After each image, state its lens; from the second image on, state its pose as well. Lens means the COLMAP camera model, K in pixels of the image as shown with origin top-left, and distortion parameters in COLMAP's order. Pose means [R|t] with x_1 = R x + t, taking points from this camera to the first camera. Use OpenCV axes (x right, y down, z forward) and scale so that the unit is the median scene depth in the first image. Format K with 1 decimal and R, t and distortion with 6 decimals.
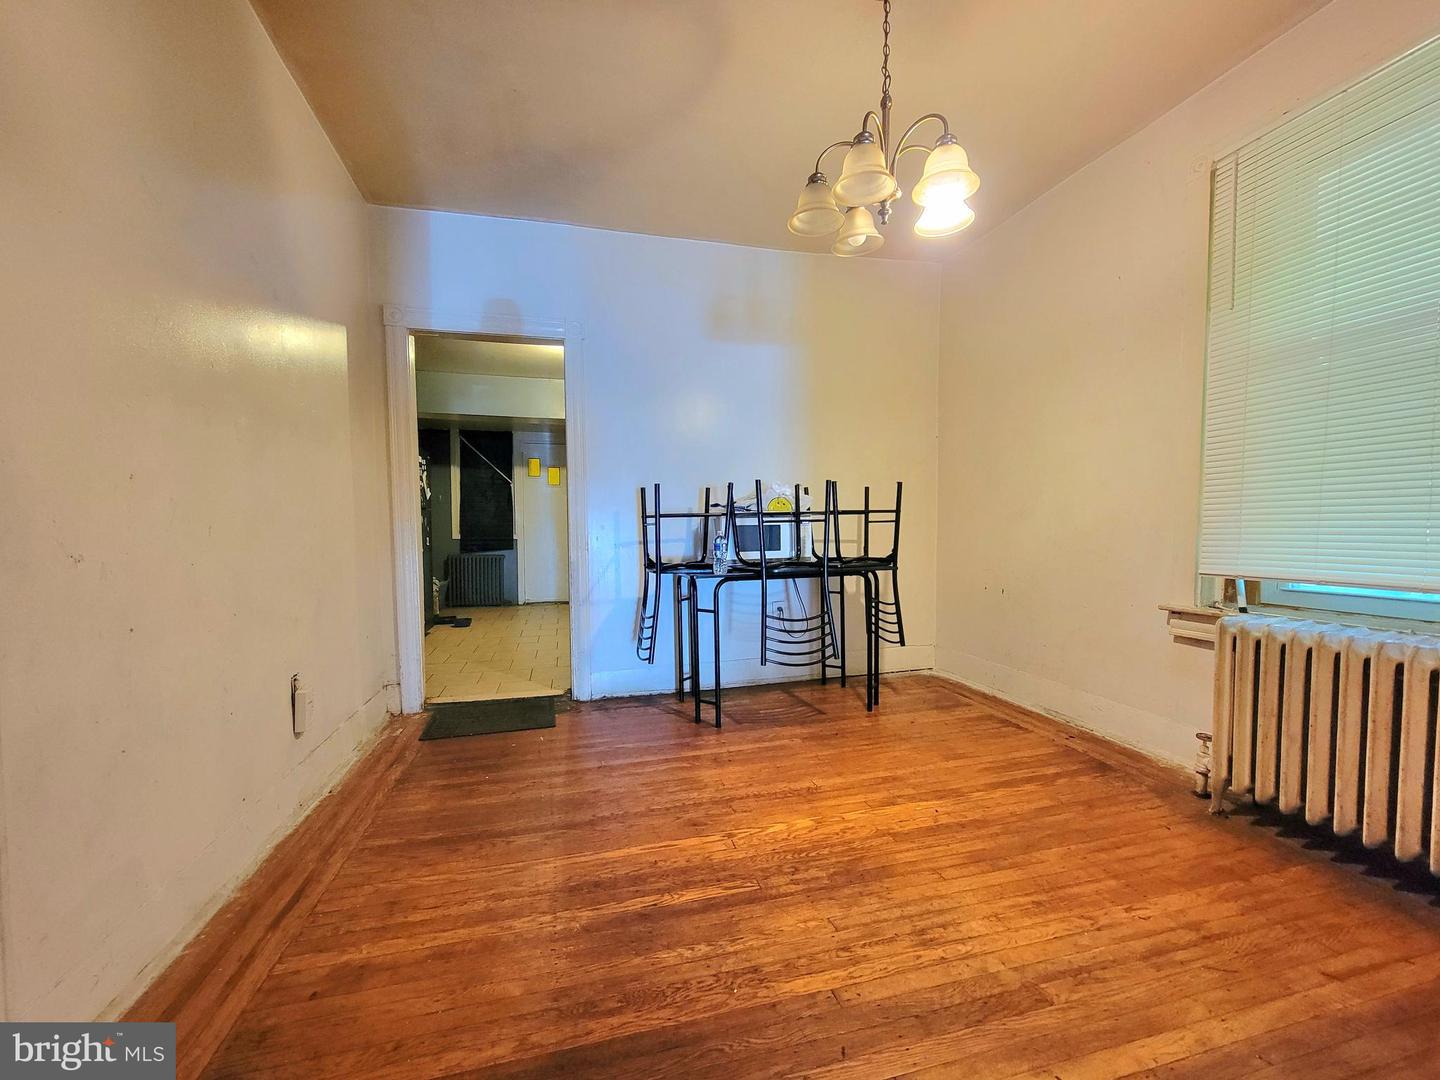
lens RADIAL K [[589.6, 0, 710.8], [0, 589.6, 558.5], [0, 0, 1]] dist [-0.002177, 0.002324]
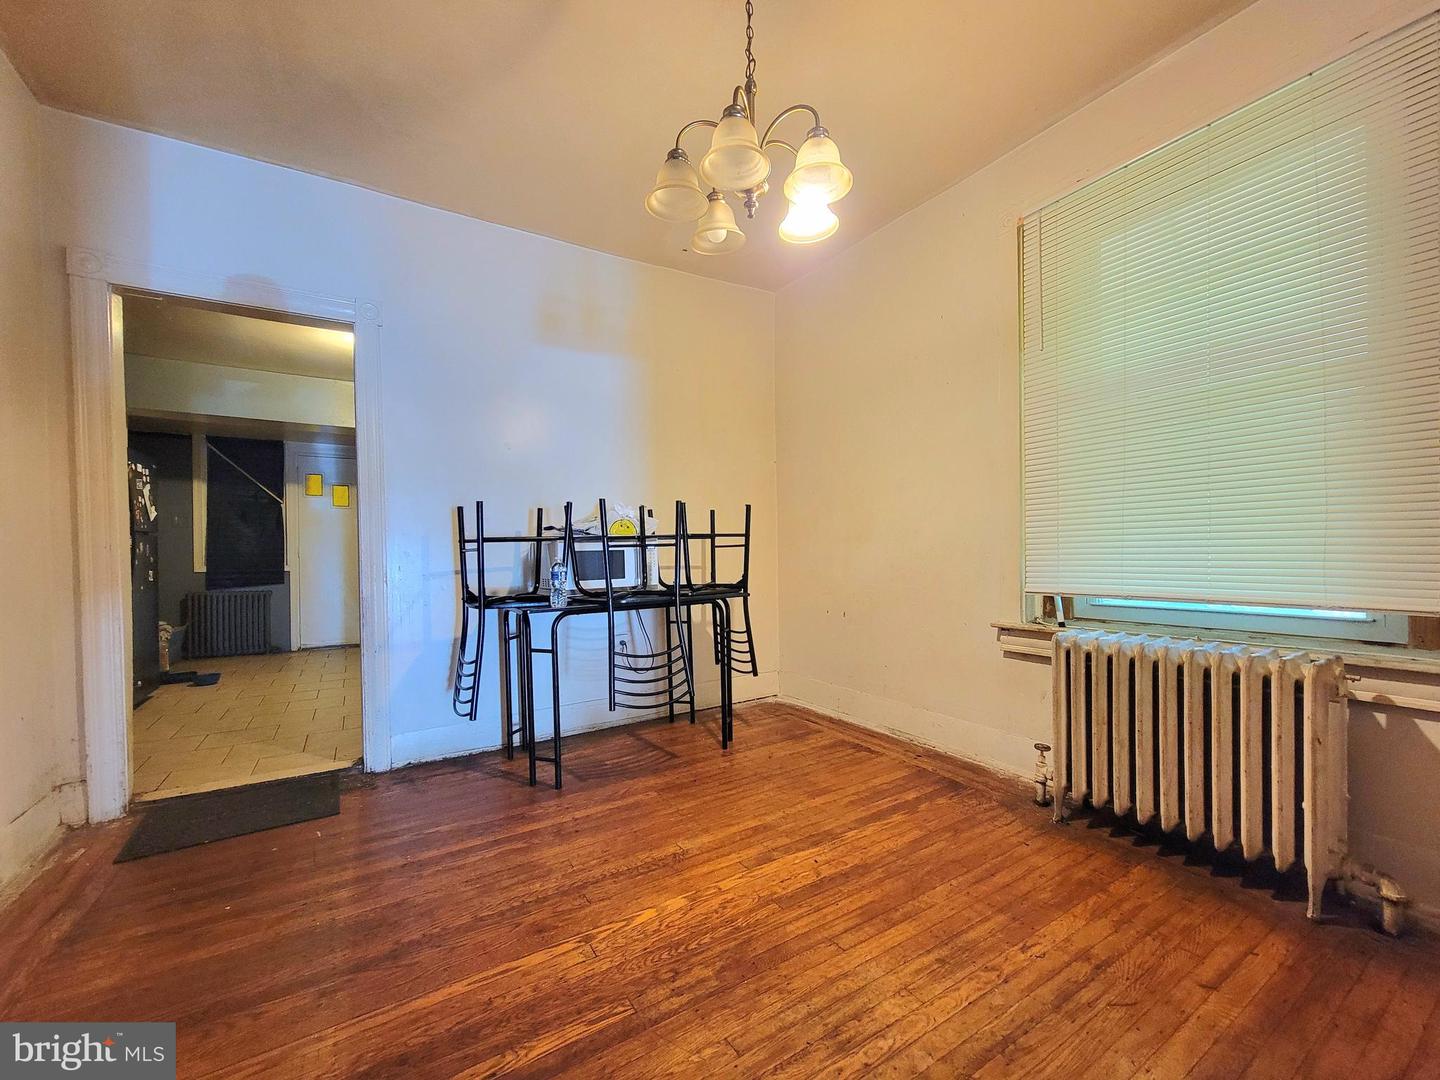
lens RADIAL K [[589.6, 0, 710.8], [0, 589.6, 558.5], [0, 0, 1]] dist [-0.002177, 0.002324]
pose [[0.955470, -0.010405, 0.294905, -0.028727], [0.024198, 0.998775, -0.043160, -0.002341], [-0.294095, 0.048374, 0.954551, 0.127931]]
